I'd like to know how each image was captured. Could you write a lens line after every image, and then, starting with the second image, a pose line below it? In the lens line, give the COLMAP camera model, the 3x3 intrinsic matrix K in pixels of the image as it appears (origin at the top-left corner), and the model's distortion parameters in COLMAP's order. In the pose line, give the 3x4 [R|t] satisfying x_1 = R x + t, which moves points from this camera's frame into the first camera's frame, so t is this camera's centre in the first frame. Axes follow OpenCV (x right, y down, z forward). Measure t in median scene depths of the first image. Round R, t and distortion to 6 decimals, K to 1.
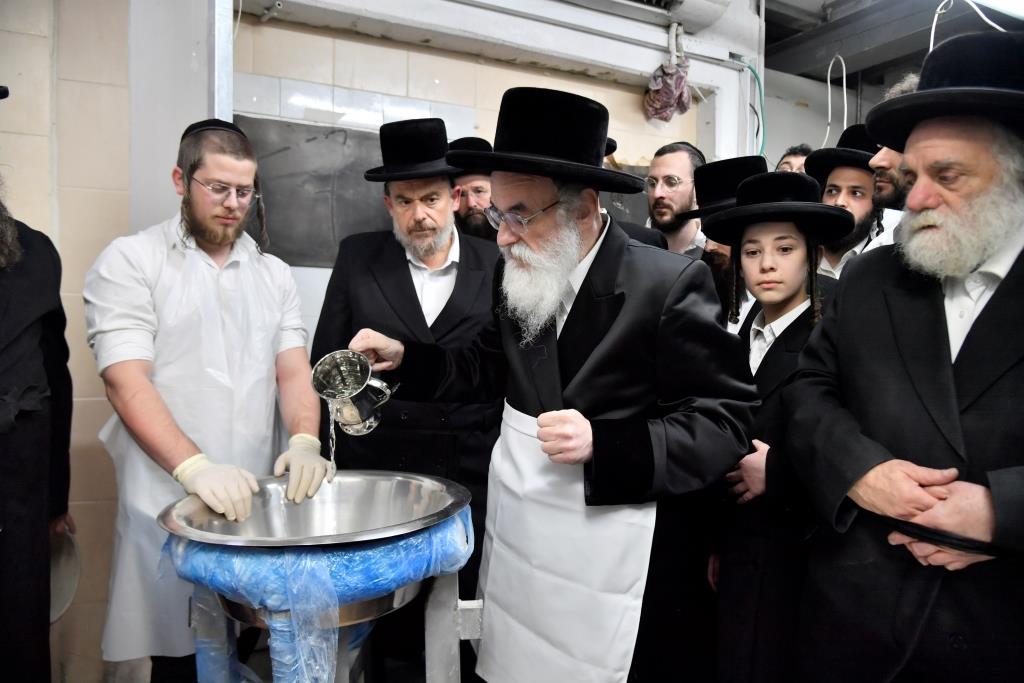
lens RADIAL K [[711.4, 0, 512.6], [0, 711.4, 342.5], [0, 0, 1]] dist [-0.007085, 0.001436]
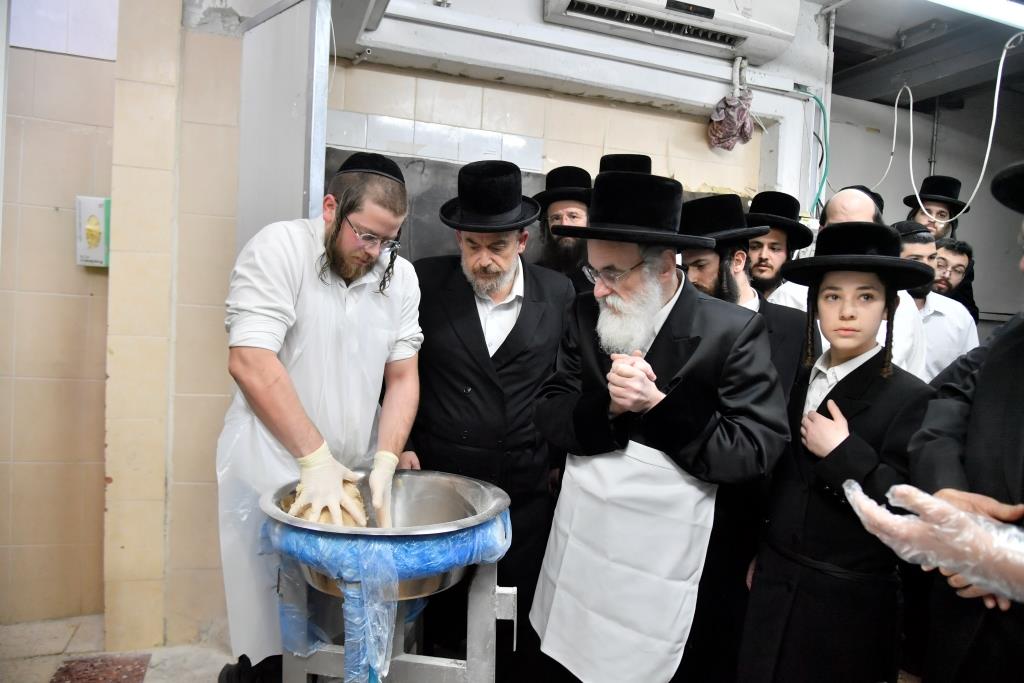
lens RADIAL K [[733.5, 0, 512.0], [0, 733.5, 341.5], [0, 0, 1]] dist [-0.004188, 0.001511]
pose [[0.993551, 0.038311, -0.106718, 0.033951], [-0.038356, 0.999263, 0.001640, -0.027785], [0.106702, 0.002464, 0.994288, -0.118612]]
